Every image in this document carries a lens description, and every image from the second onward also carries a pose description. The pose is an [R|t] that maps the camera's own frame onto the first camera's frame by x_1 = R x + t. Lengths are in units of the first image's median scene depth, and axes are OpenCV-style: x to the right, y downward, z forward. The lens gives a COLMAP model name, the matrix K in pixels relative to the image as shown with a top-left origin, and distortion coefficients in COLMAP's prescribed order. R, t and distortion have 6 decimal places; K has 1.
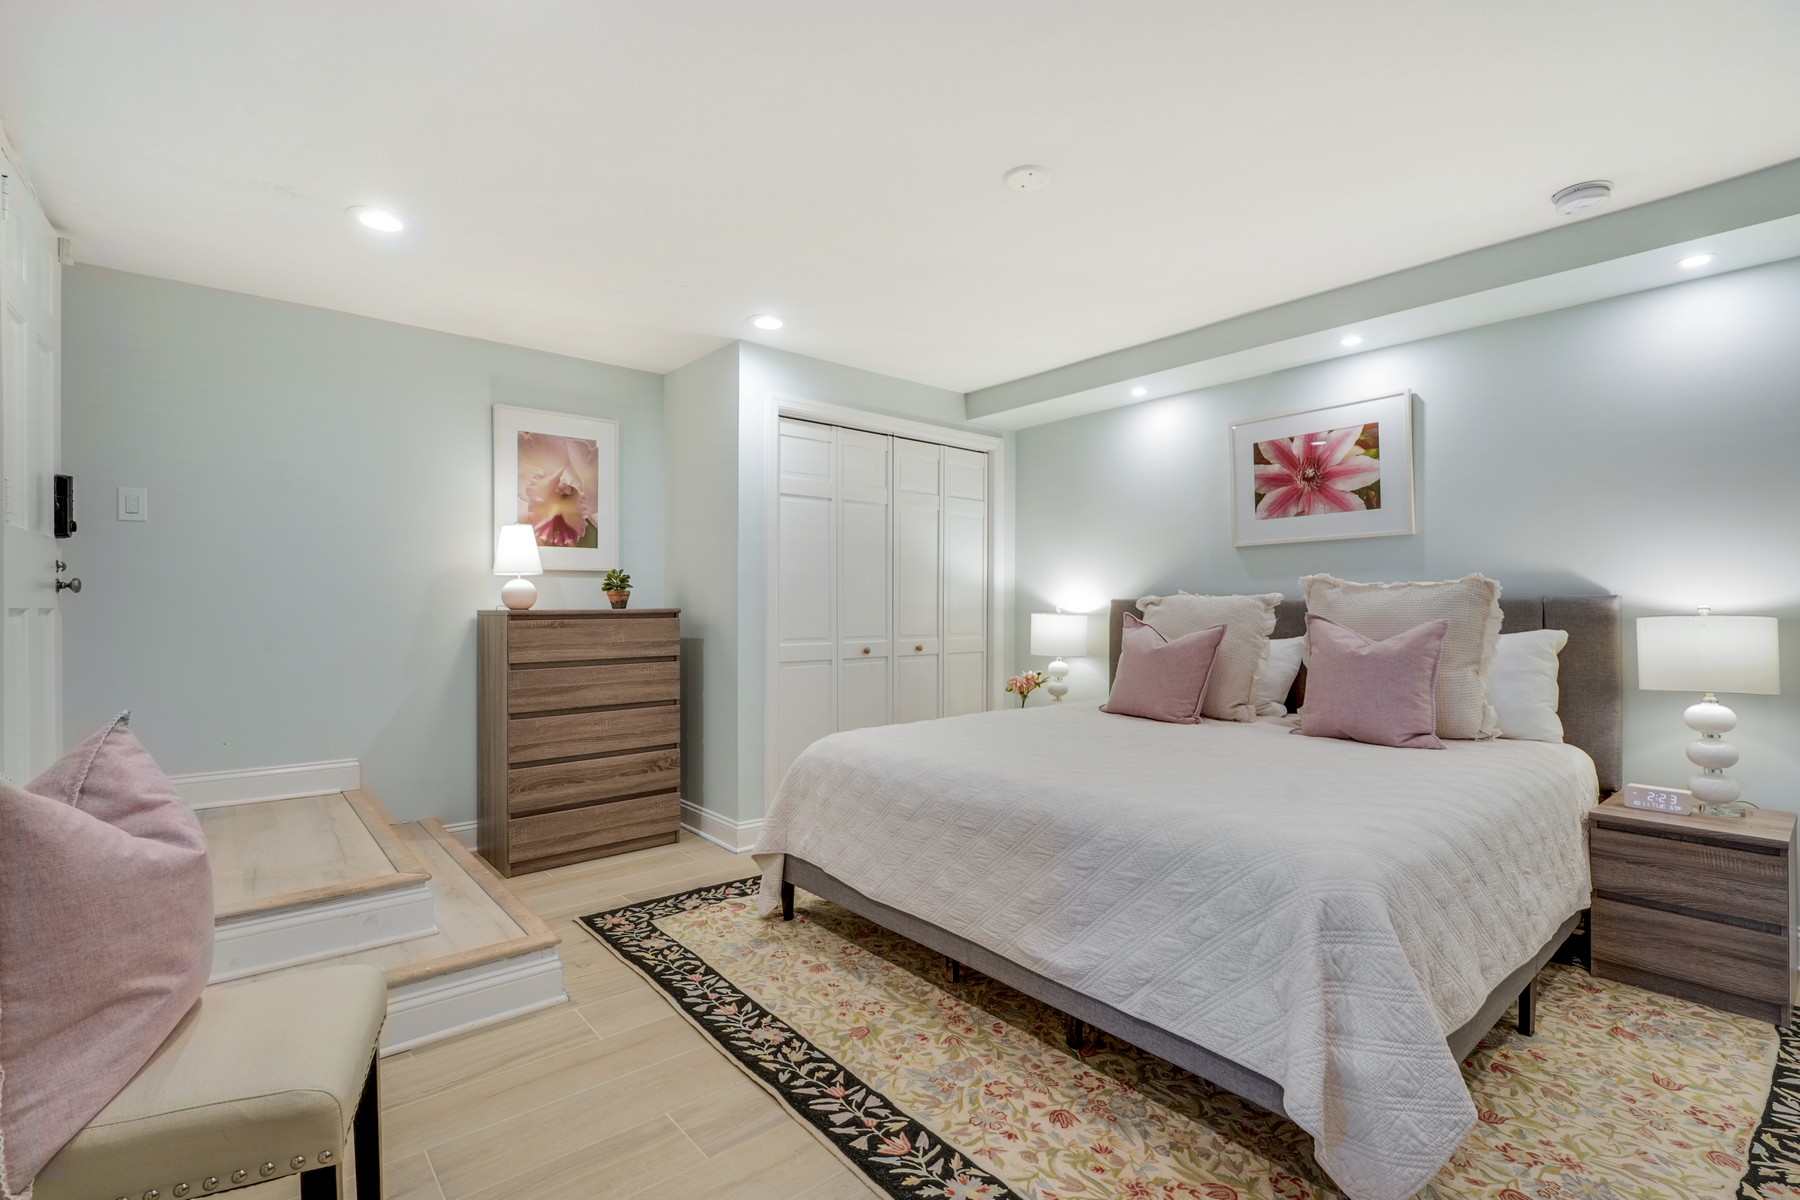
lens RADIAL K [[812.6, 0, 900.0], [0, 812.6, 600.0], [0, 0, 1]] dist [-0.000392, -0.000036]
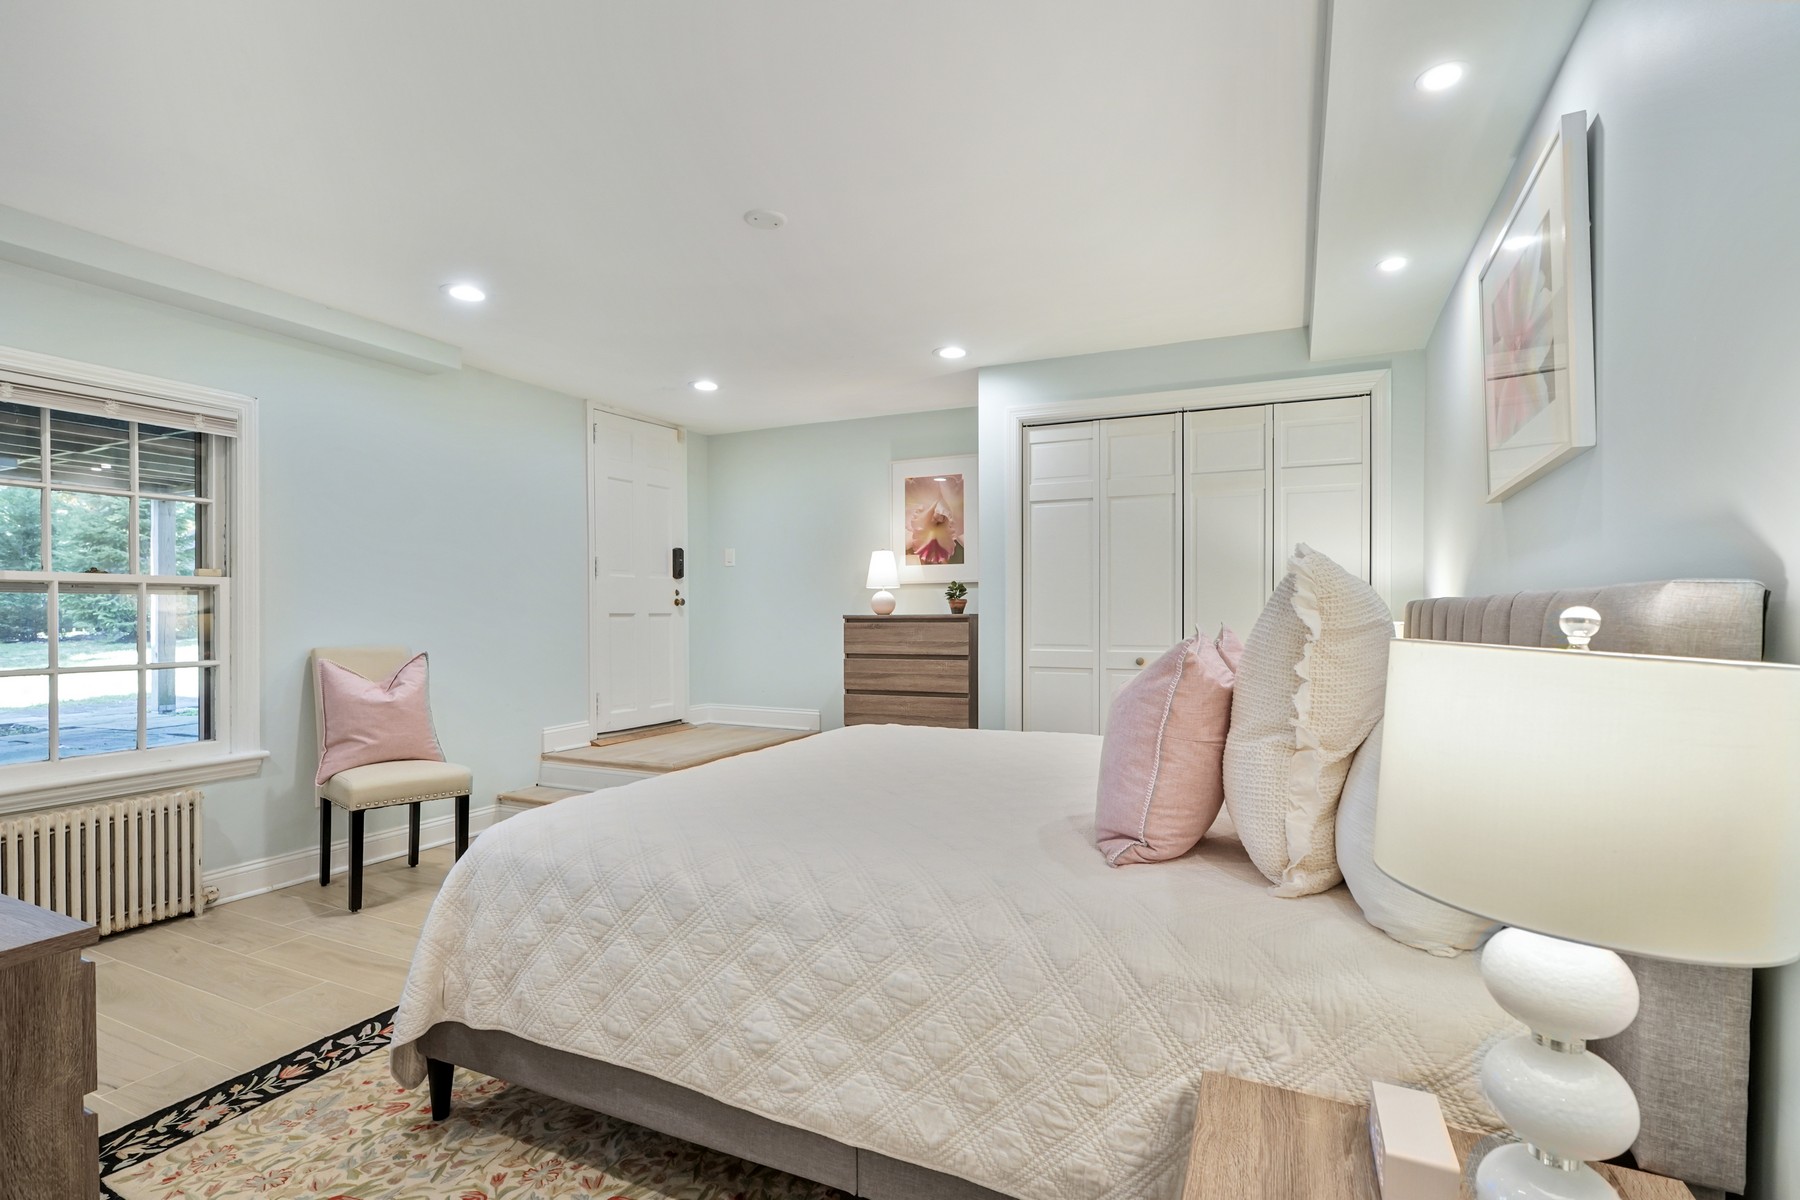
lens RADIAL K [[843.1, 0, 900.0], [0, 843.1, 600.0], [0, 0, 1]] dist [-0.001092, -0.000103]
pose [[0.425853, -0.012762, -0.904702, 0.753272], [0.007415, 0.999916, -0.010615, 0.002652], [0.904762, -0.002187, 0.425912, 0.407305]]
